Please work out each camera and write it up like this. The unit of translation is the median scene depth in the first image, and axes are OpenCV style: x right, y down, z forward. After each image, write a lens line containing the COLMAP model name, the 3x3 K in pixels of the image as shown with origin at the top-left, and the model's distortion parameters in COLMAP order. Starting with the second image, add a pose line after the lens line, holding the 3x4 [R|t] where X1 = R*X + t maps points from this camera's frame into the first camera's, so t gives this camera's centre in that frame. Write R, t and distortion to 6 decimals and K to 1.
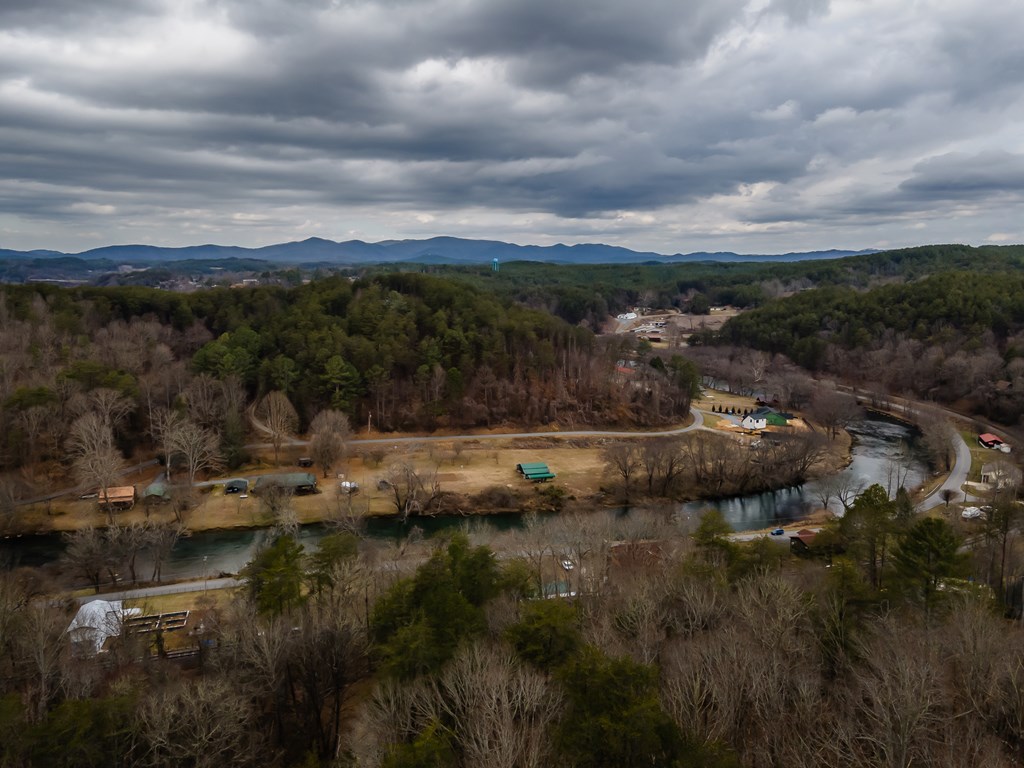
lens RADIAL K [[746.0, 0, 500.4], [0, 746.0, 385.2], [0, 0, 1]] dist [0.009340, 0.084782]
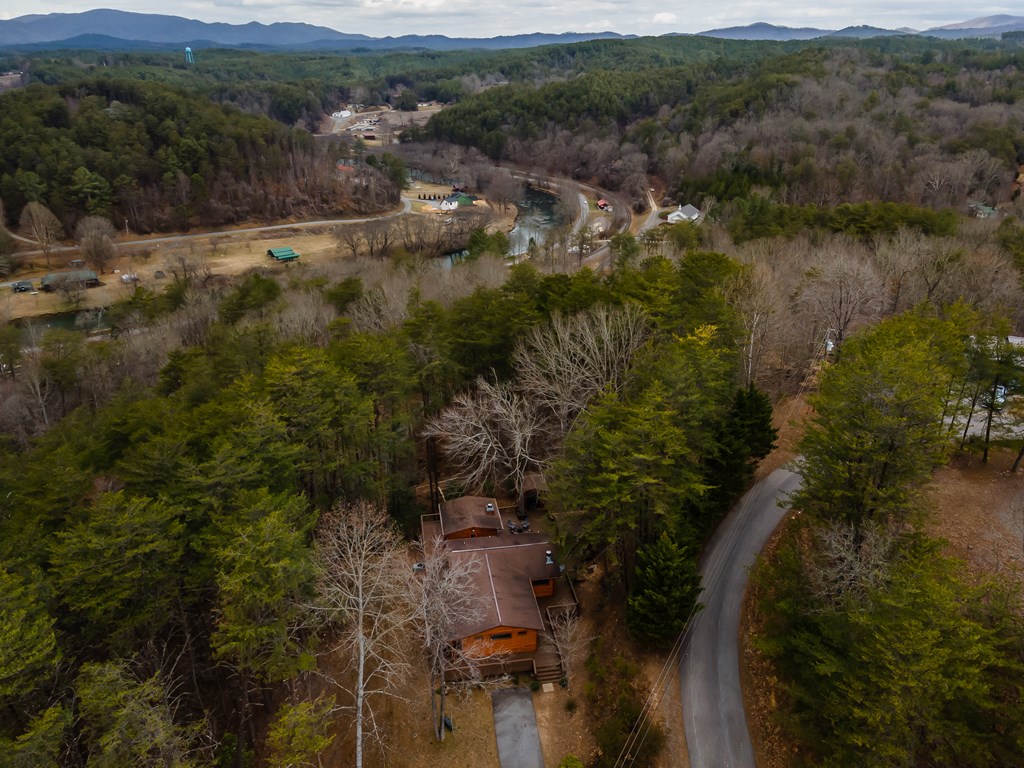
lens RADIAL K [[746.0, 0, 500.4], [0, 746.0, 385.2], [0, 0, 1]] dist [0.009340, 0.084782]
pose [[0.934538, -0.152835, 0.321371, -0.038026], [0.064302, 0.960735, 0.269912, 0.006348], [-0.350005, -0.231579, 0.907672, -0.258375]]
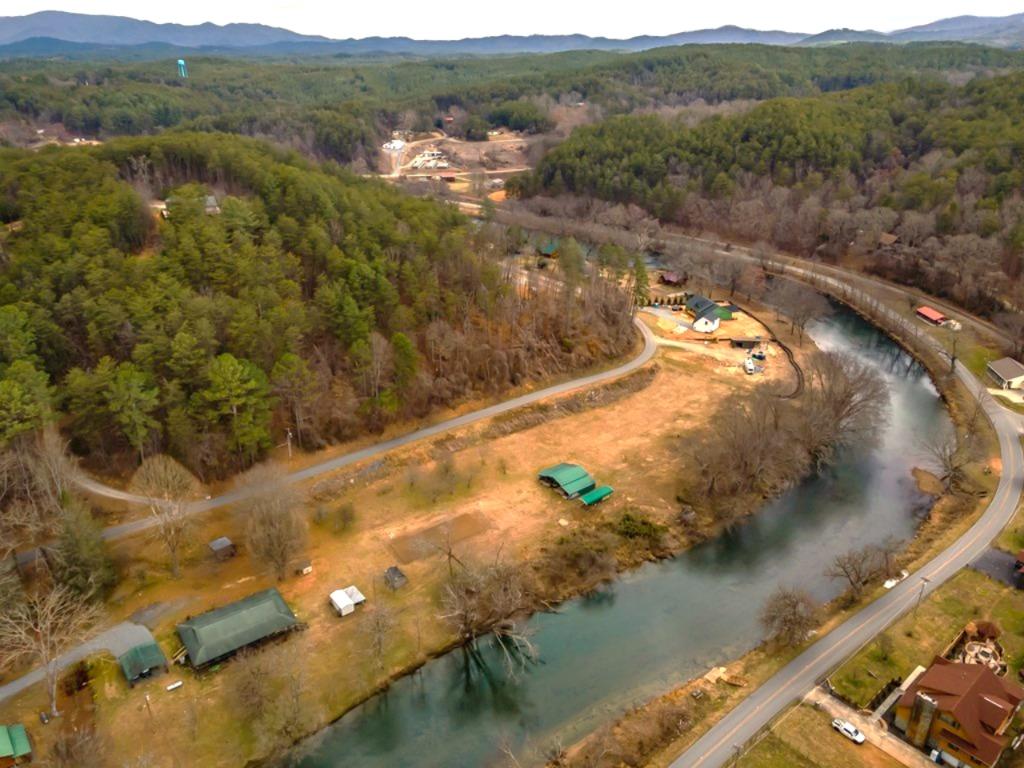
lens RADIAL K [[746.0, 0, 500.4], [0, 746.0, 385.2], [0, 0, 1]] dist [0.009340, 0.084782]
pose [[0.913714, -0.174840, 0.366821, -0.188977], [0.074160, 0.959292, 0.272507, -0.124865], [-0.399533, -0.221790, 0.889484, 0.304041]]
